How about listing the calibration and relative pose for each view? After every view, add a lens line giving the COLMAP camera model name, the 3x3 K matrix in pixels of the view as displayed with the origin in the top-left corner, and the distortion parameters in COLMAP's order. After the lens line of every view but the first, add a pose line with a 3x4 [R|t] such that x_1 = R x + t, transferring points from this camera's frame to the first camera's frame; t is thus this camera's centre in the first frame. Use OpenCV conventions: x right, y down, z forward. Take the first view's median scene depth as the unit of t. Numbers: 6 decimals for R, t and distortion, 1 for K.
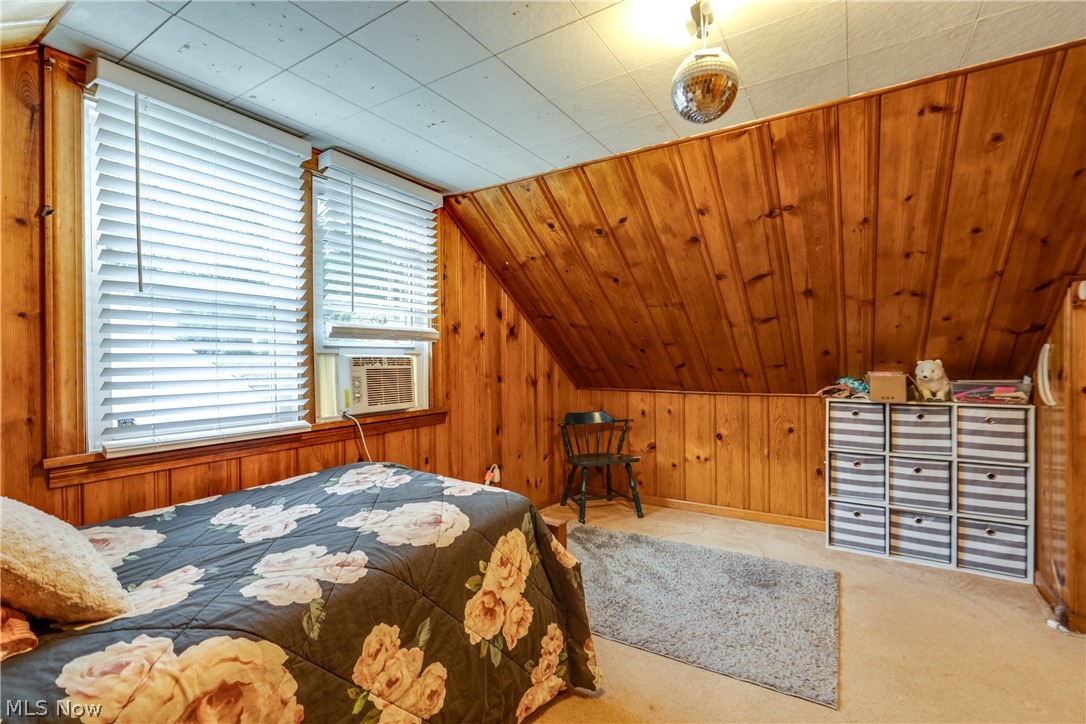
lens RADIAL K [[501.1, 0, 541.3], [0, 501.1, 349.5], [0, 0, 1]] dist [-0.014498, 0.008797]
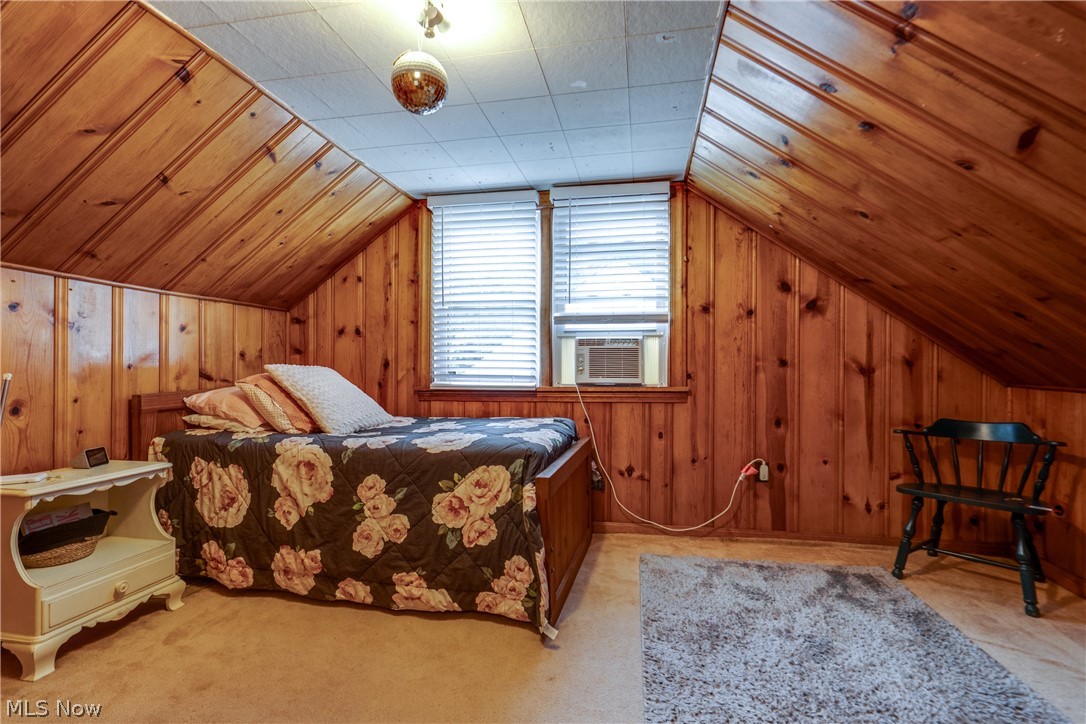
lens RADIAL K [[501.1, 0, 541.3], [0, 501.1, 349.5], [0, 0, 1]] dist [-0.014498, 0.008797]
pose [[0.353901, -0.018401, -0.935102, 0.814728], [0.015407, 0.999785, -0.013842, 0.060463], [0.935156, -0.009509, 0.354109, 0.458398]]
